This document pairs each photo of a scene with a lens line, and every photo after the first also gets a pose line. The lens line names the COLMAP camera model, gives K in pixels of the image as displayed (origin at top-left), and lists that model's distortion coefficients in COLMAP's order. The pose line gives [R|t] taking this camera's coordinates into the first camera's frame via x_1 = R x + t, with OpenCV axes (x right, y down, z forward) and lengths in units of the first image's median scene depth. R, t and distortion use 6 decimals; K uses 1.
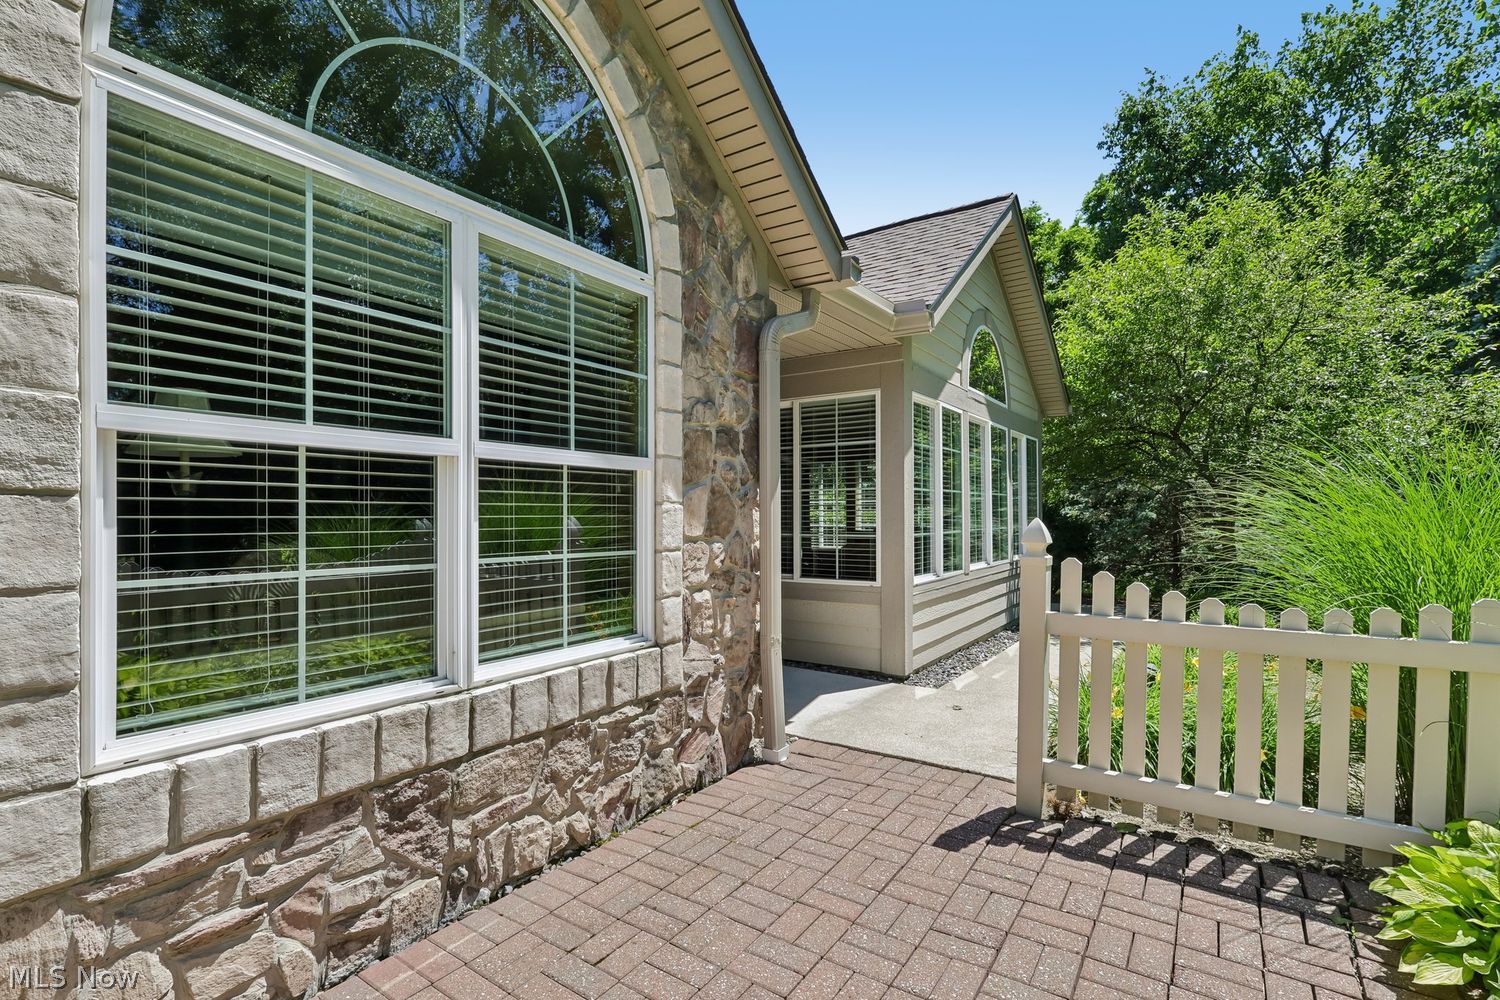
lens RADIAL K [[710.3, 0, 743.7], [0, 710.3, 511.0], [0, 0, 1]] dist [0.000757, -0.000339]
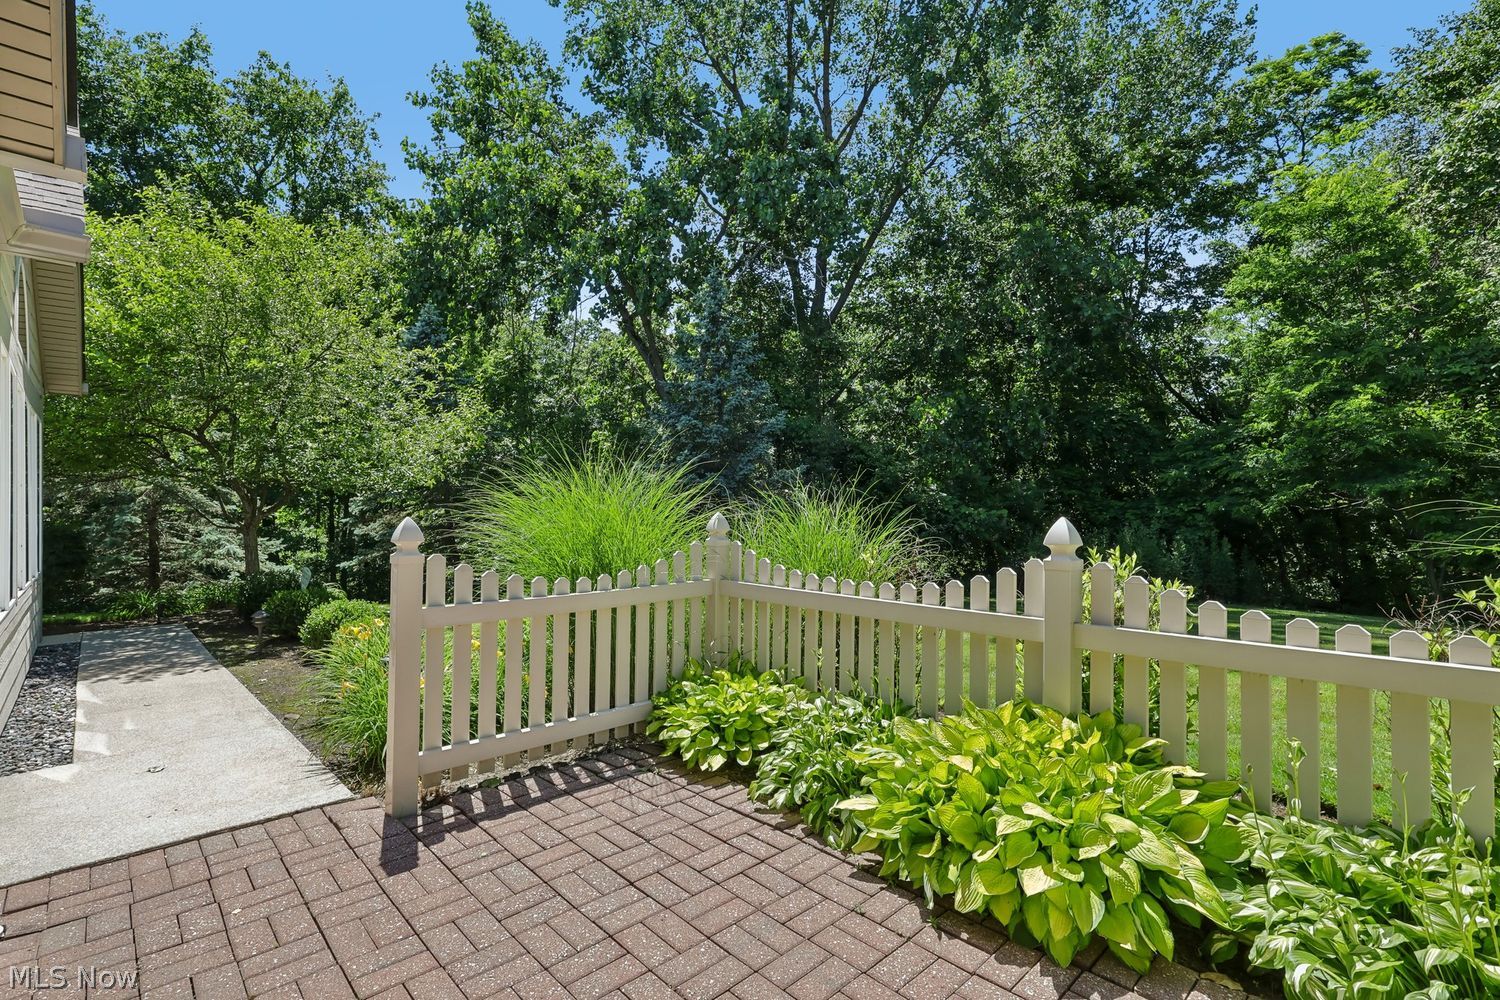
lens RADIAL K [[710.3, 0, 749.8], [0, 710.3, 503.2], [0, 0, 1]] dist [0.000757, -0.000339]
pose [[0.210160, 0.011348, 0.977601, -0.538798], [0.006084, 0.999898, -0.012915, 0.006053], [-0.977648, 0.008662, 0.210070, 0.353948]]
